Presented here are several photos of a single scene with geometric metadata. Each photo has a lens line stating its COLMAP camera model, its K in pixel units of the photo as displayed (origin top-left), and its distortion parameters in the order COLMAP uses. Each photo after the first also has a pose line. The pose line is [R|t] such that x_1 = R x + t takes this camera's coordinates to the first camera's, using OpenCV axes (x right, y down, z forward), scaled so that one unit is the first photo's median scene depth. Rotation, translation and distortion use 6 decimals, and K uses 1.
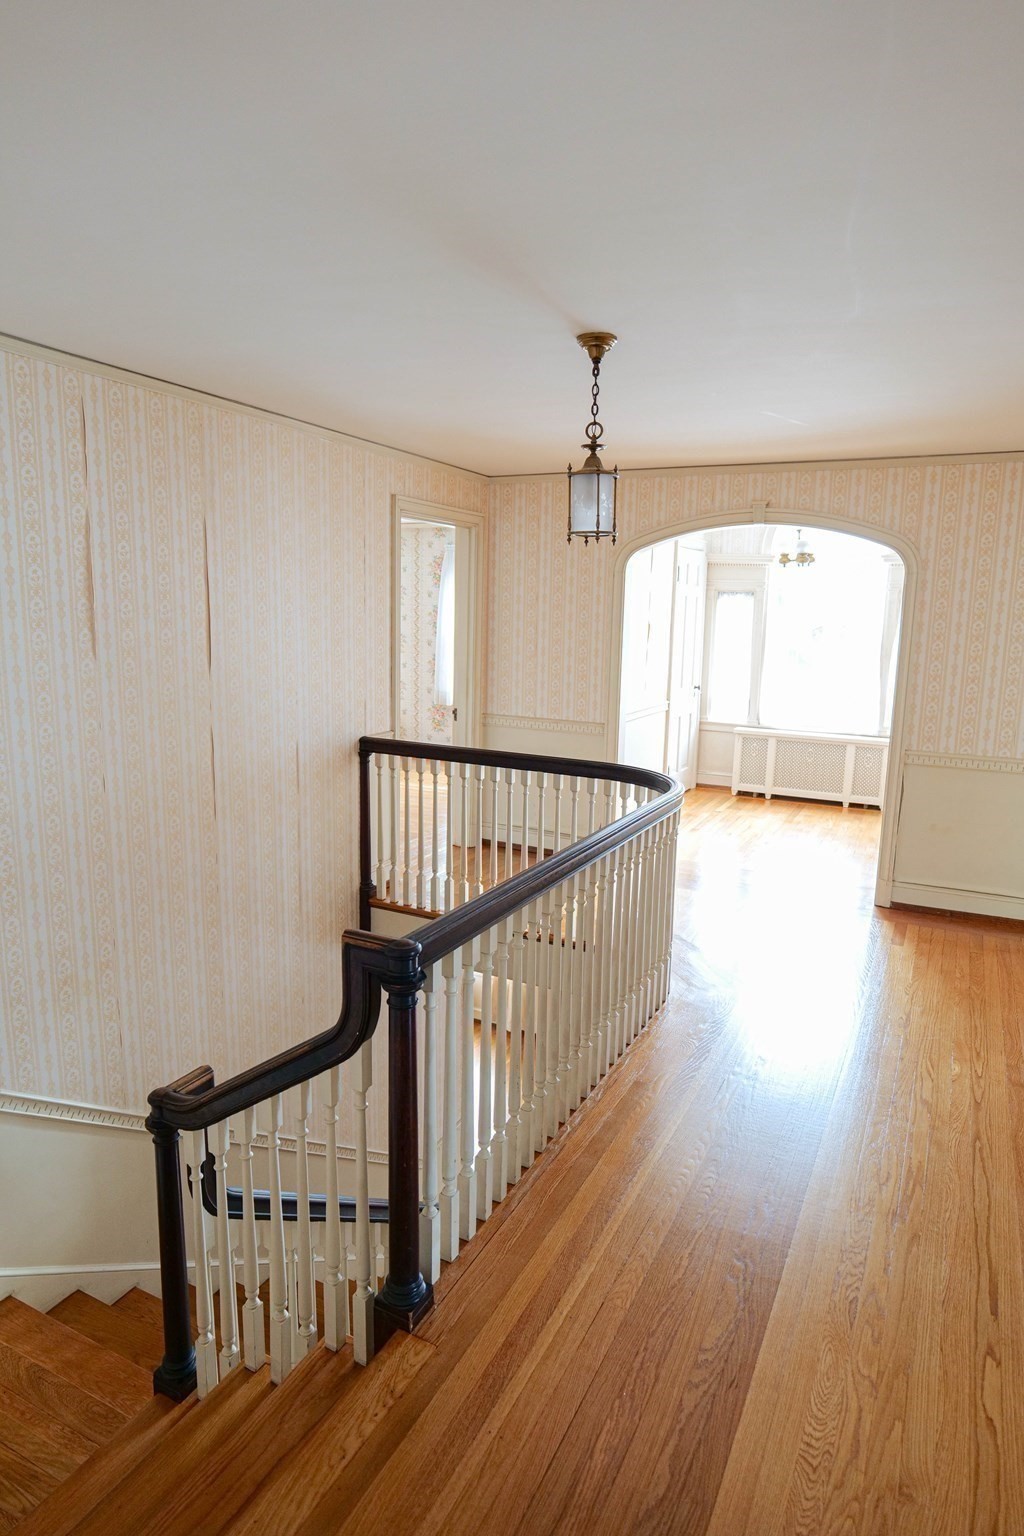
lens RADIAL K [[892.6, 0, 518.8], [0, 892.6, 771.7], [0, 0, 1]] dist [-0.028826, 0.013200]
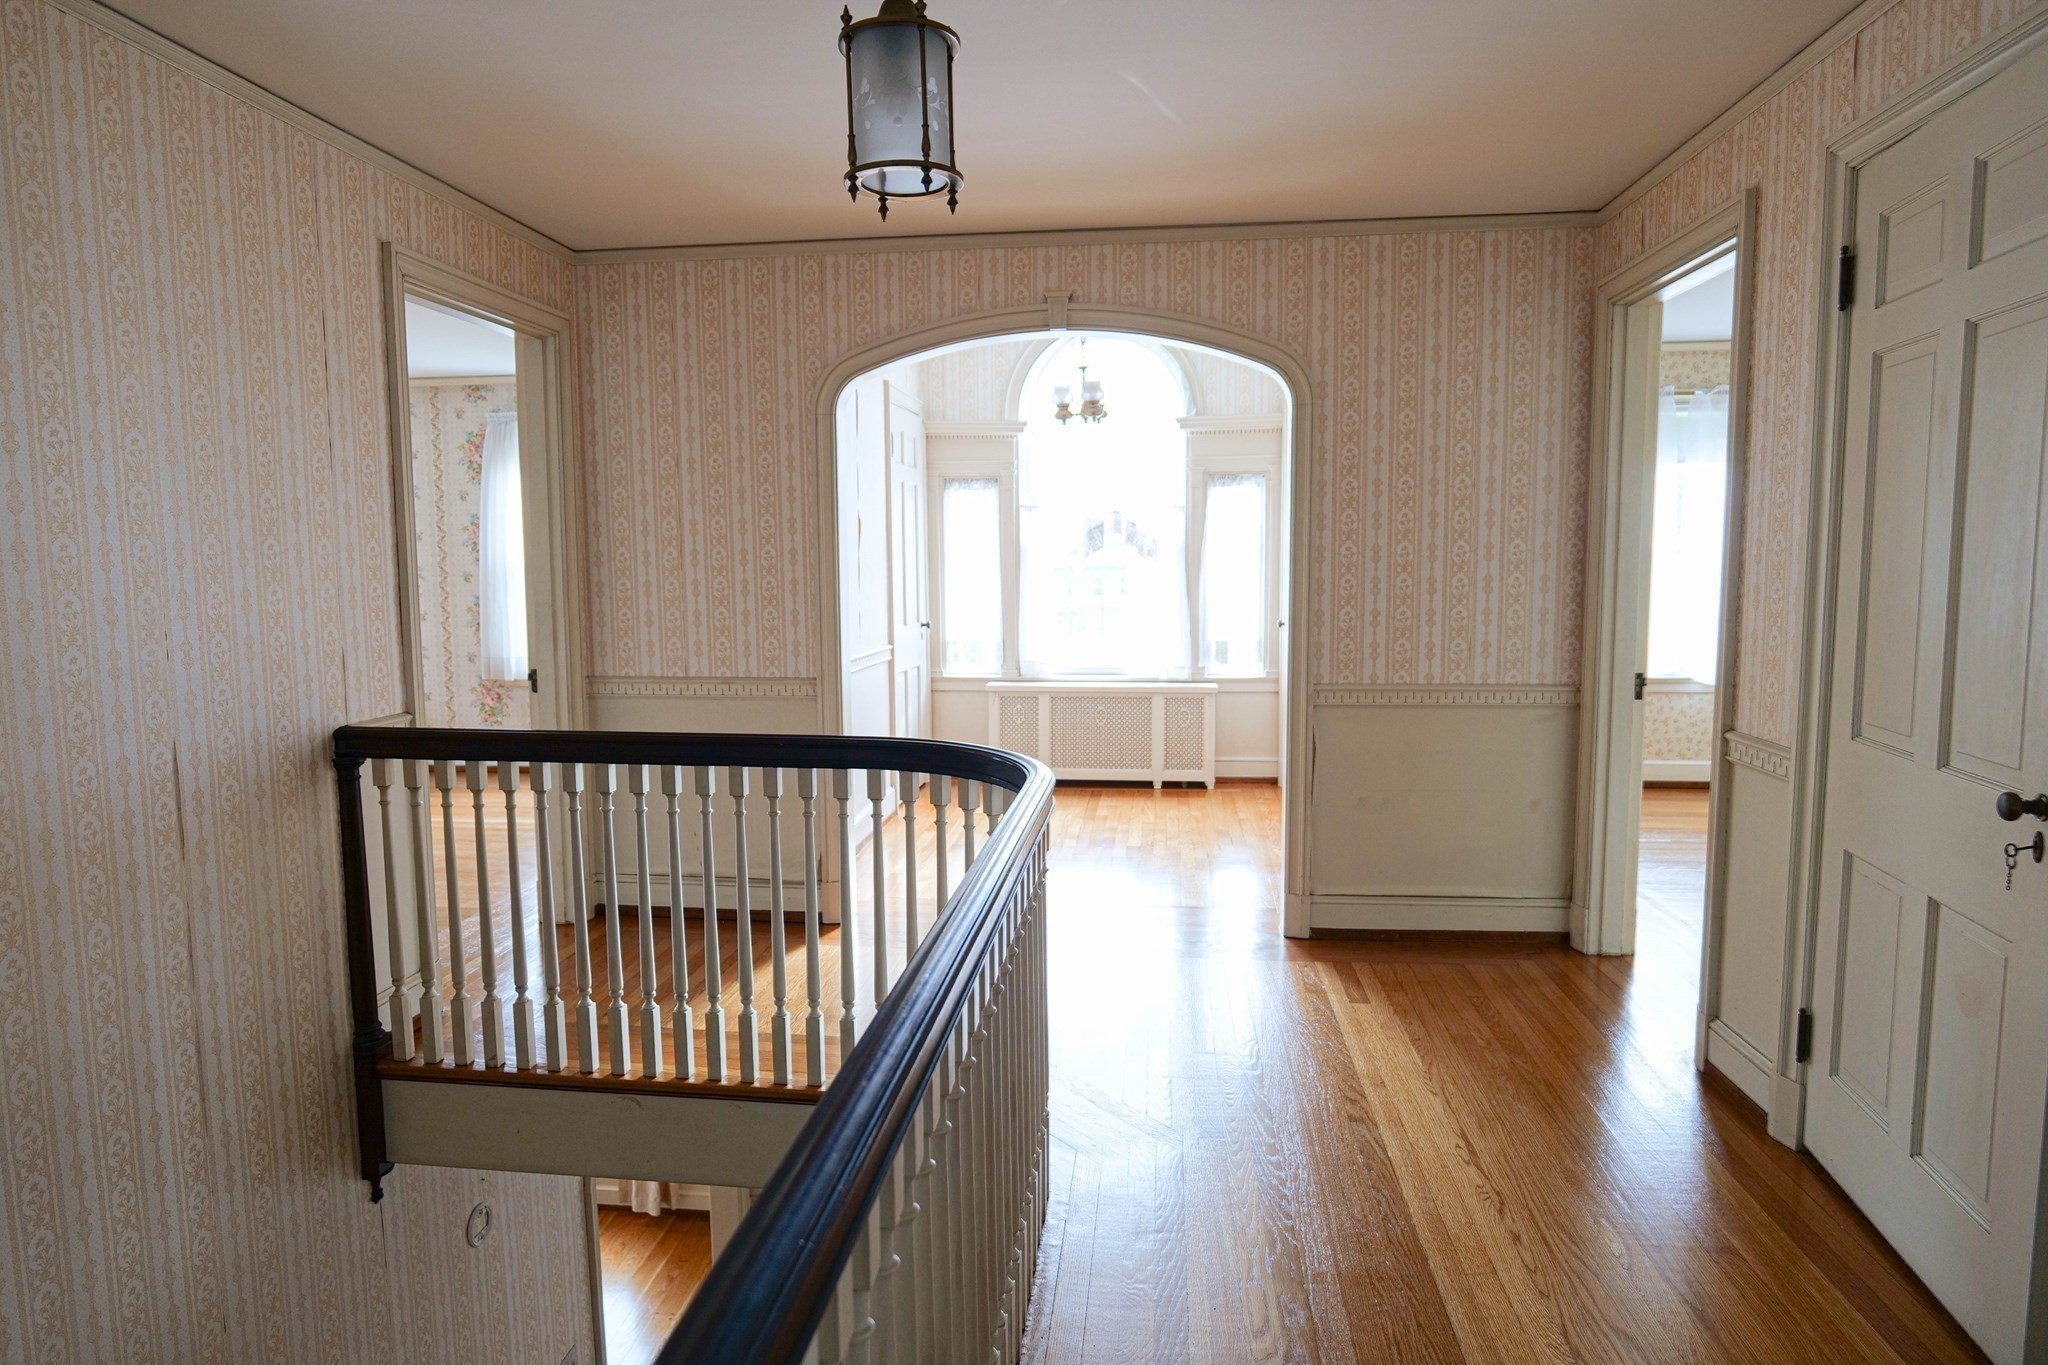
lens RADIAL K [[1190.1, 0, 1020.1], [0, 1190.1, 686.5], [0, 0, 1]] dist [-0.028826, 0.013200]
pose [[0.940420, -0.063241, 0.334081, -0.040685], [0.086693, 0.994674, -0.055746, 0.006110], [-0.328776, 0.081387, 0.940894, 0.269833]]
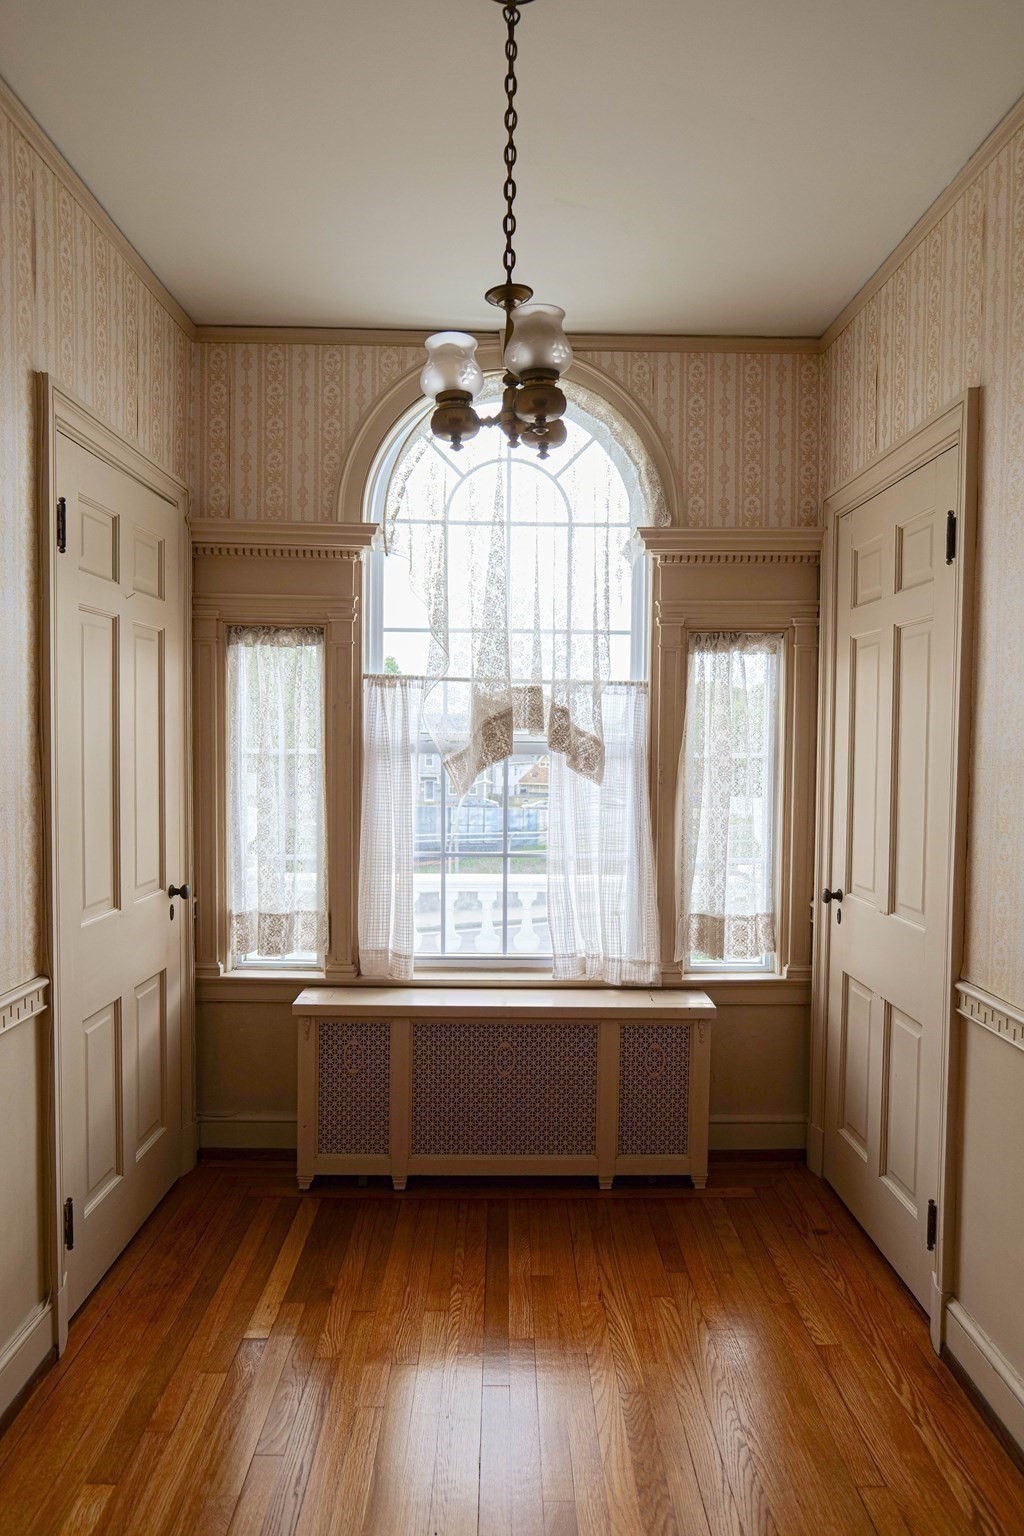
lens RADIAL K [[901.2, 0, 495.4], [0, 901.2, 770.8], [0, 0, 1]] dist [0.002423, 0.000018]
pose [[0.895584, -0.025864, 0.444140, 0.245458], [0.088039, 0.988870, -0.119939, -0.138542], [-0.436094, 0.146517, 0.887893, 0.993071]]
